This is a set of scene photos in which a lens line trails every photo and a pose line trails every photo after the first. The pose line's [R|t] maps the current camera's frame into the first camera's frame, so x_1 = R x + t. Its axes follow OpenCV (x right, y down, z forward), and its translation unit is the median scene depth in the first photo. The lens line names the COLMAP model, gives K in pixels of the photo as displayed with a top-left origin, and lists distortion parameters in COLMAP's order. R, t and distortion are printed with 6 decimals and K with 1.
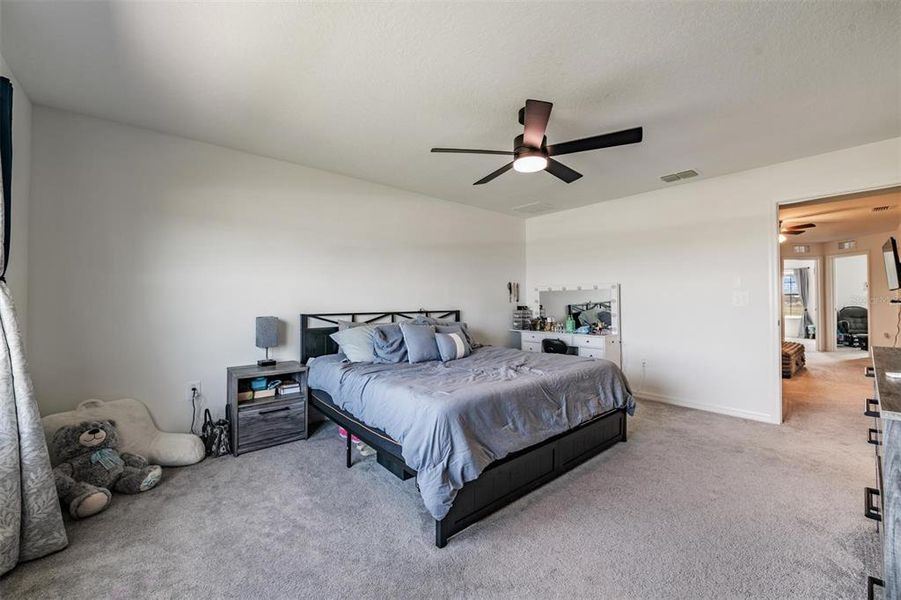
lens RADIAL K [[351.8, 0, 450.4], [0, 351.8, 296.8], [0, 0, 1]] dist [0.000026, 0.000173]
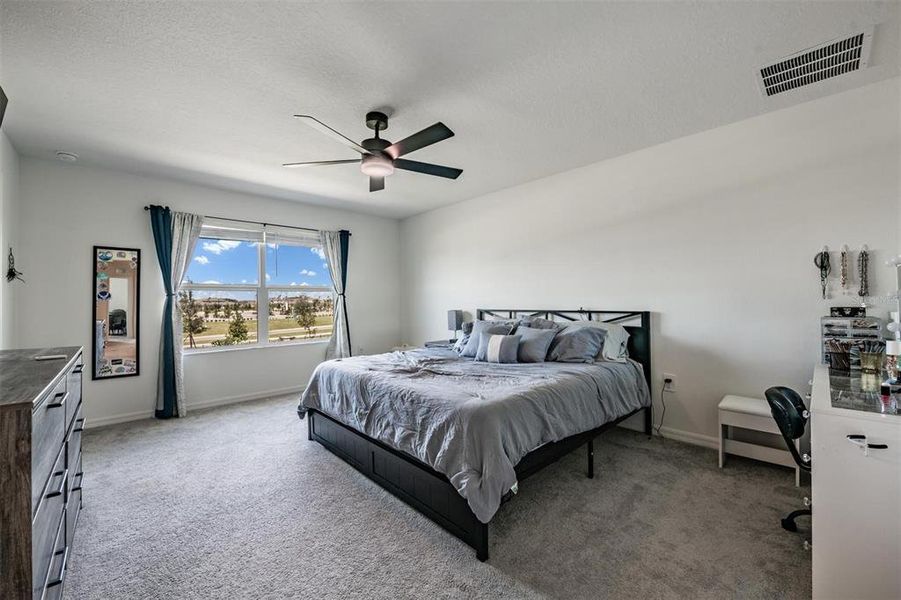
lens RADIAL K [[351.8, 0, 452.2], [0, 351.8, 299.0], [0, 0, 1]] dist [0.000026, 0.000173]
pose [[0.065546, -0.000300, -0.997849, 0.722012], [0.031474, 0.999503, 0.001767, 0.003052], [0.997353, -0.031522, 0.065523, 0.645912]]
